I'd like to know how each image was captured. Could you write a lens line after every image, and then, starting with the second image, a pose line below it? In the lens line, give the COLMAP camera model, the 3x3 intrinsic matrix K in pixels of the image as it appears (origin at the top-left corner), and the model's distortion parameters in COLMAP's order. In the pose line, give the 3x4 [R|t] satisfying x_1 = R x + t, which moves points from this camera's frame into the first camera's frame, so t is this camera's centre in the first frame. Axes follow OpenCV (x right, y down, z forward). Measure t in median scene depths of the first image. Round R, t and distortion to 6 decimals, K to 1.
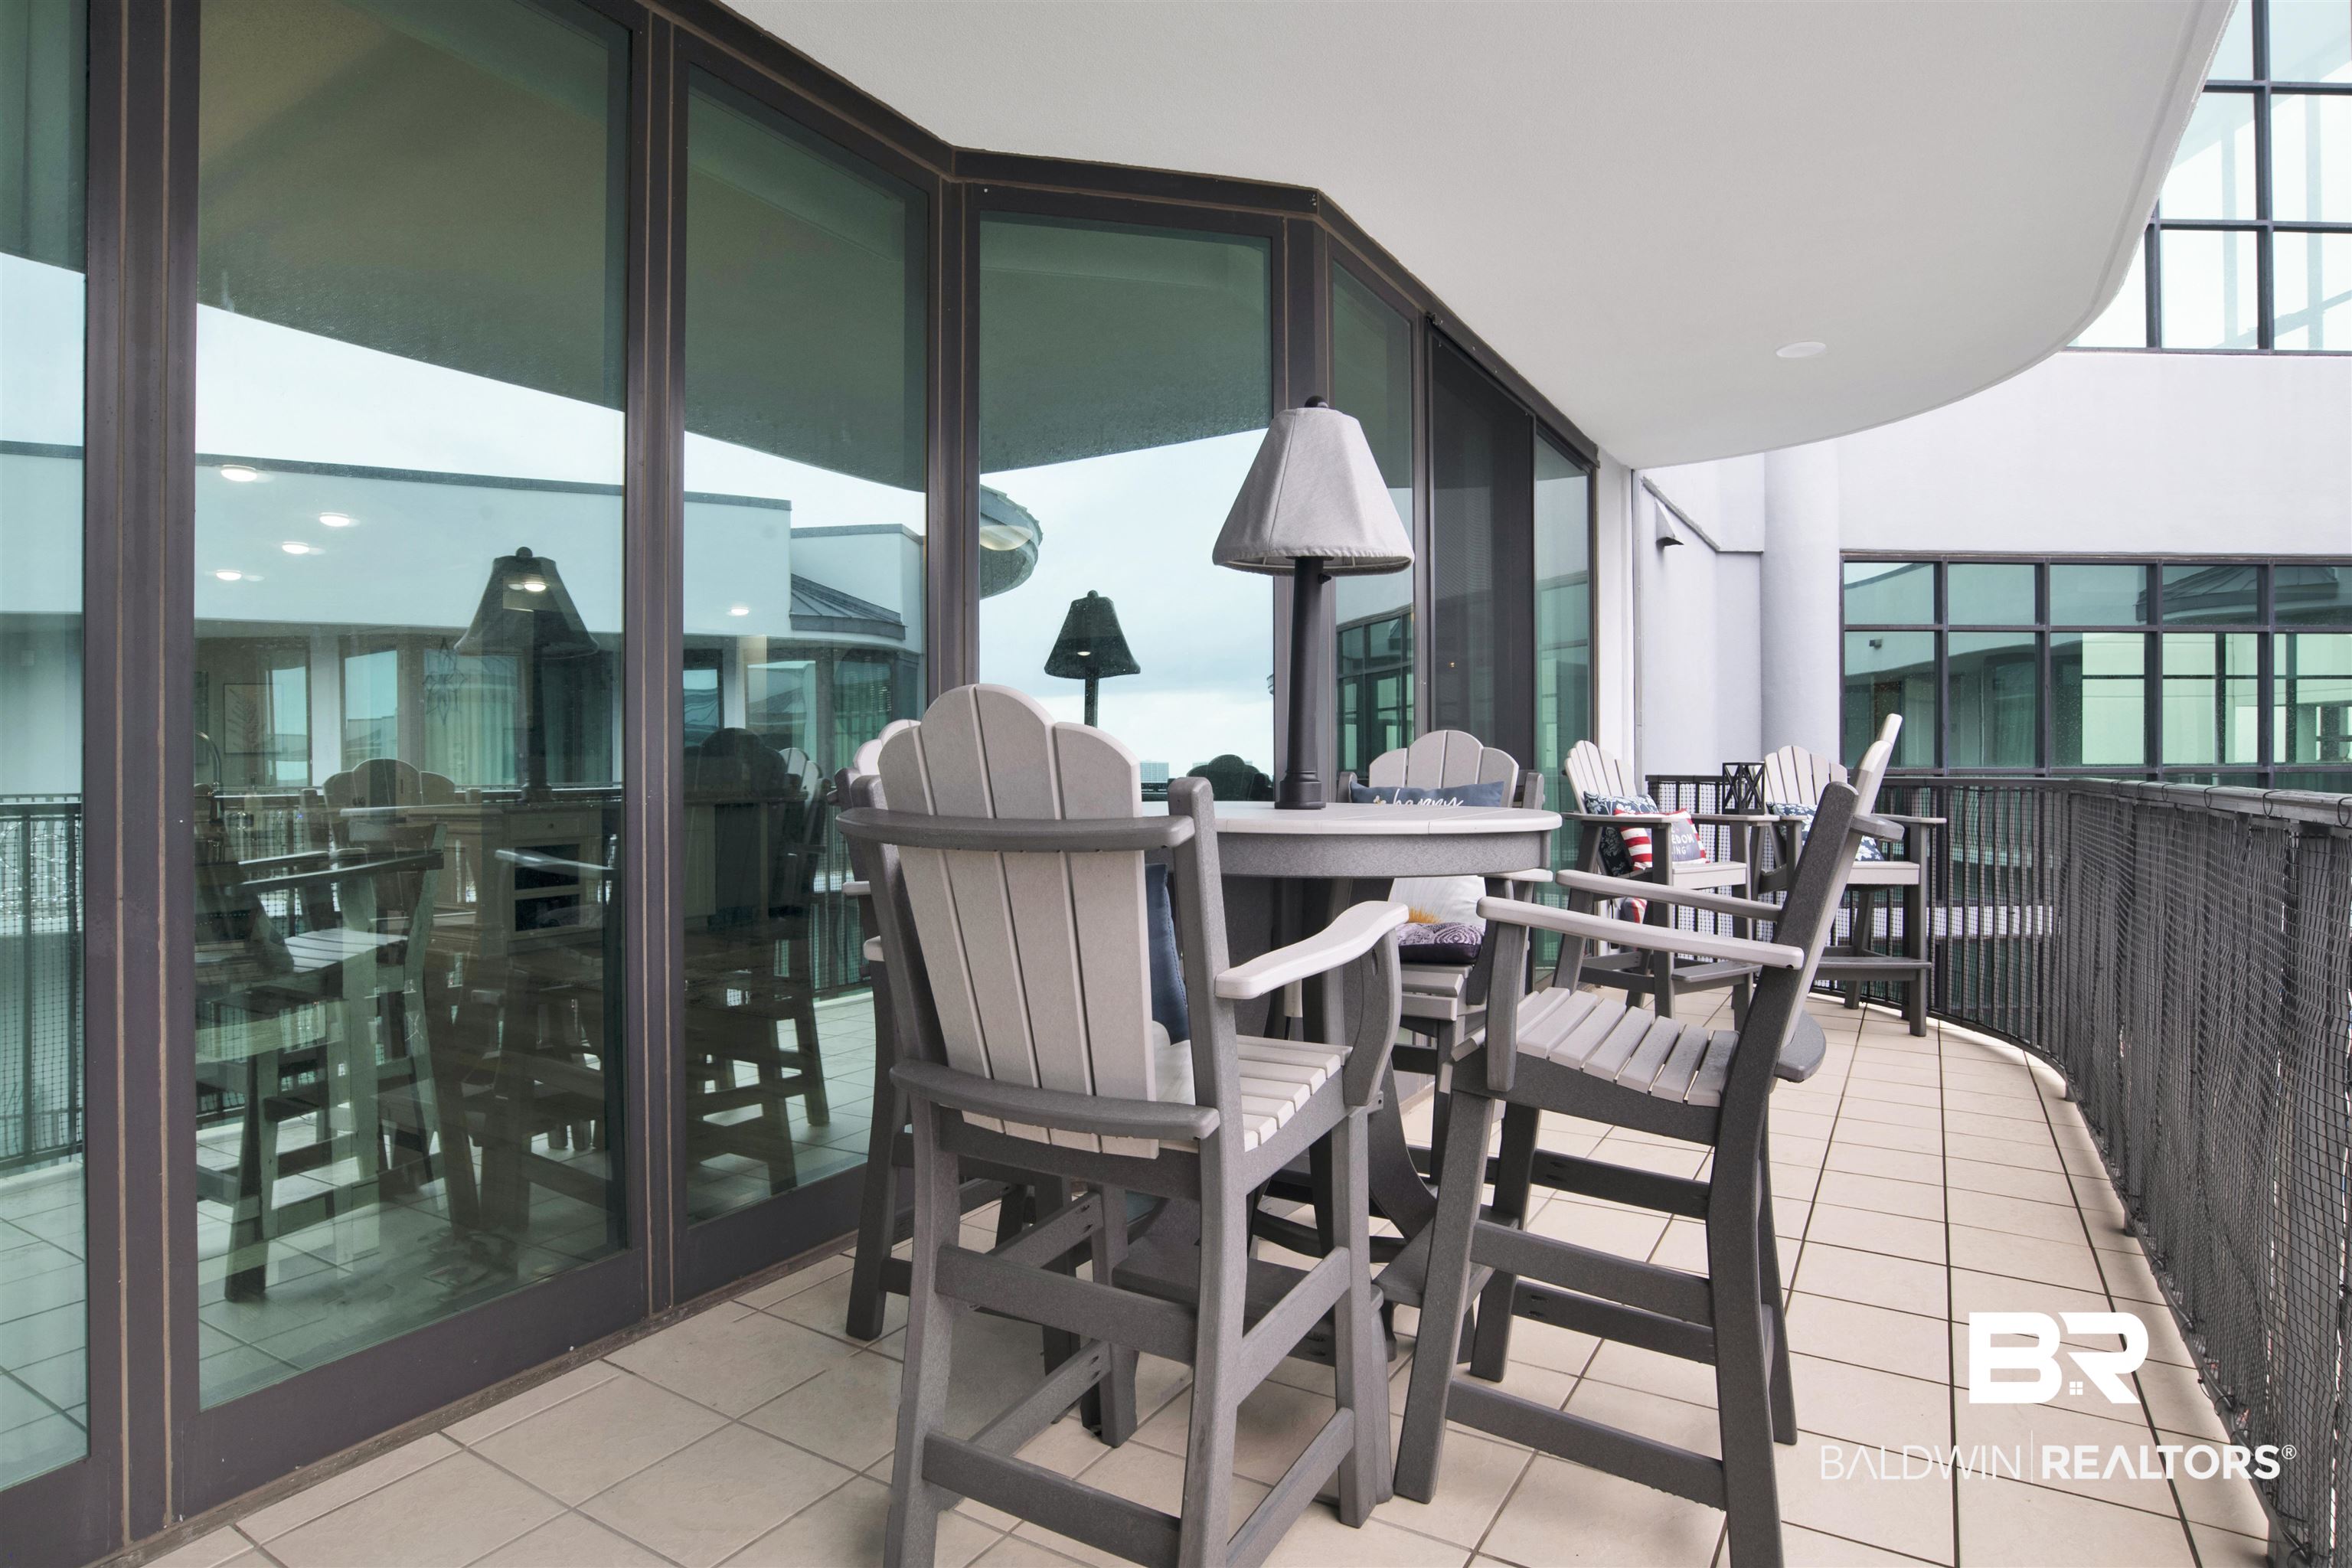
lens RADIAL K [[1245.0, 0, 1175.8], [0, 1245.0, 791.1], [0, 0, 1]] dist [-0.061626, 0.019069]
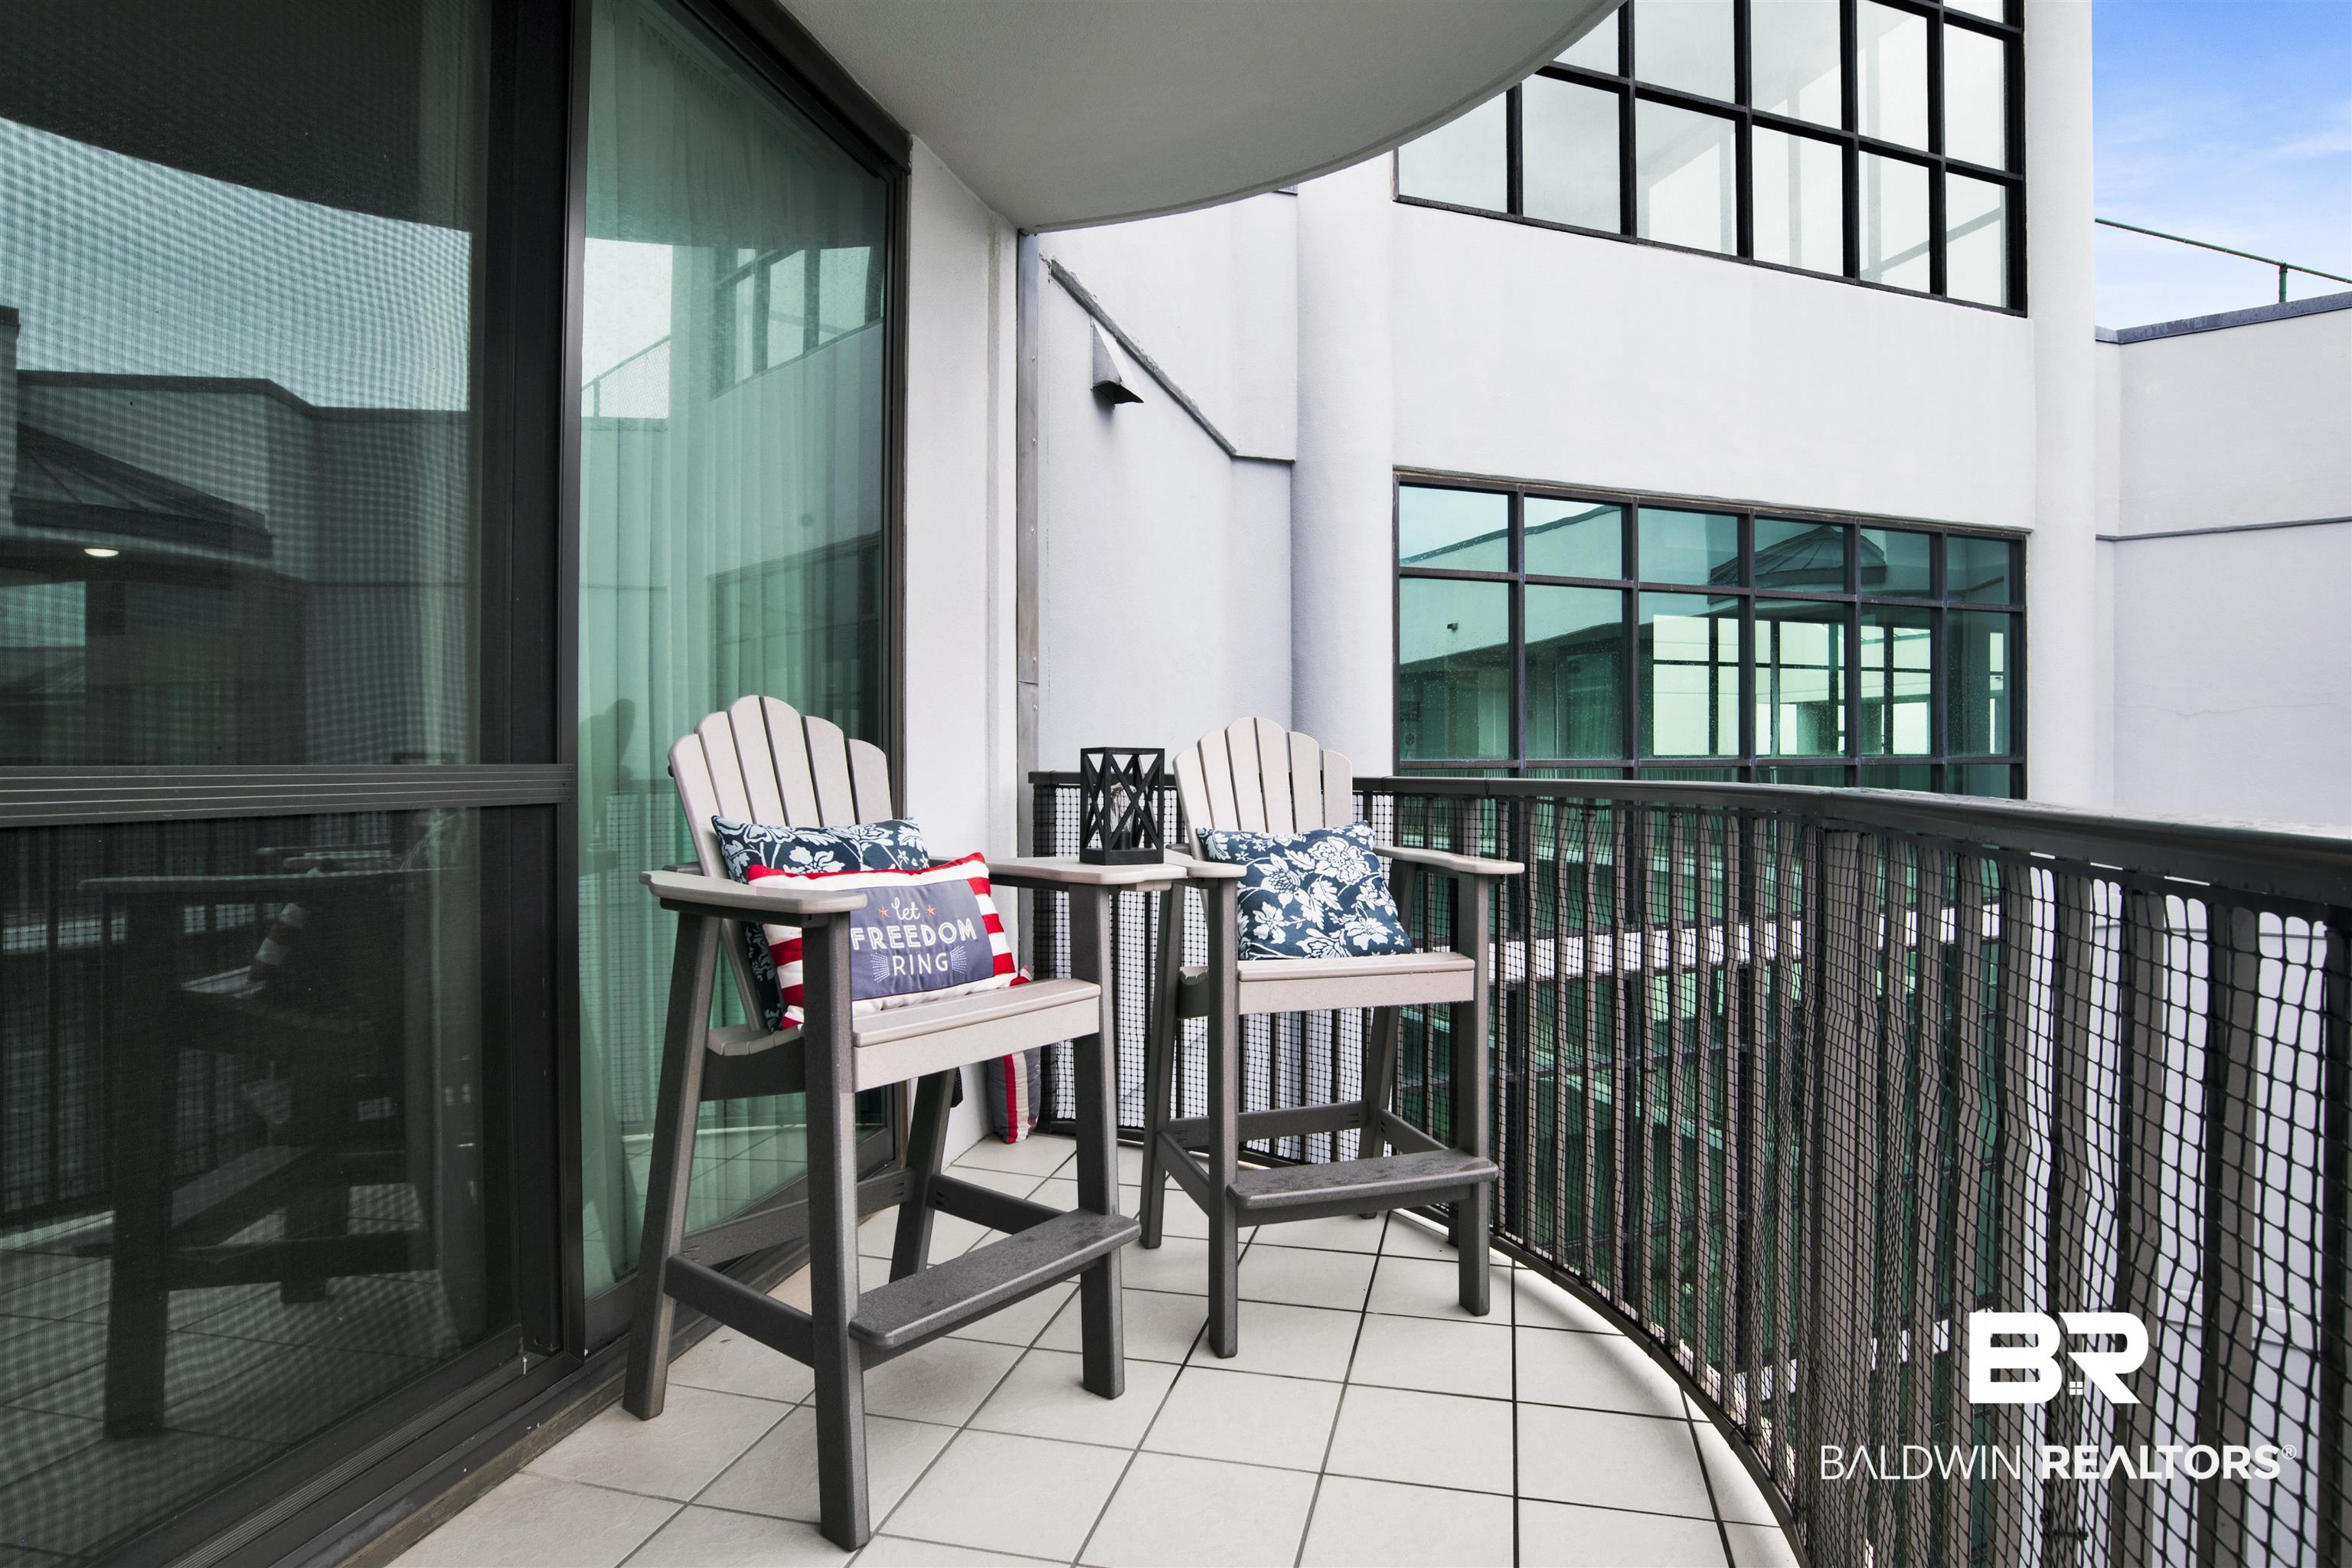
lens RADIAL K [[1245.0, 0, 1182.0], [0, 1245.0, 777.7], [0, 0, 1]] dist [-0.061626, 0.019069]
pose [[0.956591, -0.000618, 0.291435, 0.237034], [0.002061, 0.999987, -0.004644, -0.006737], [-0.291428, 0.005043, 0.956579, 0.376003]]
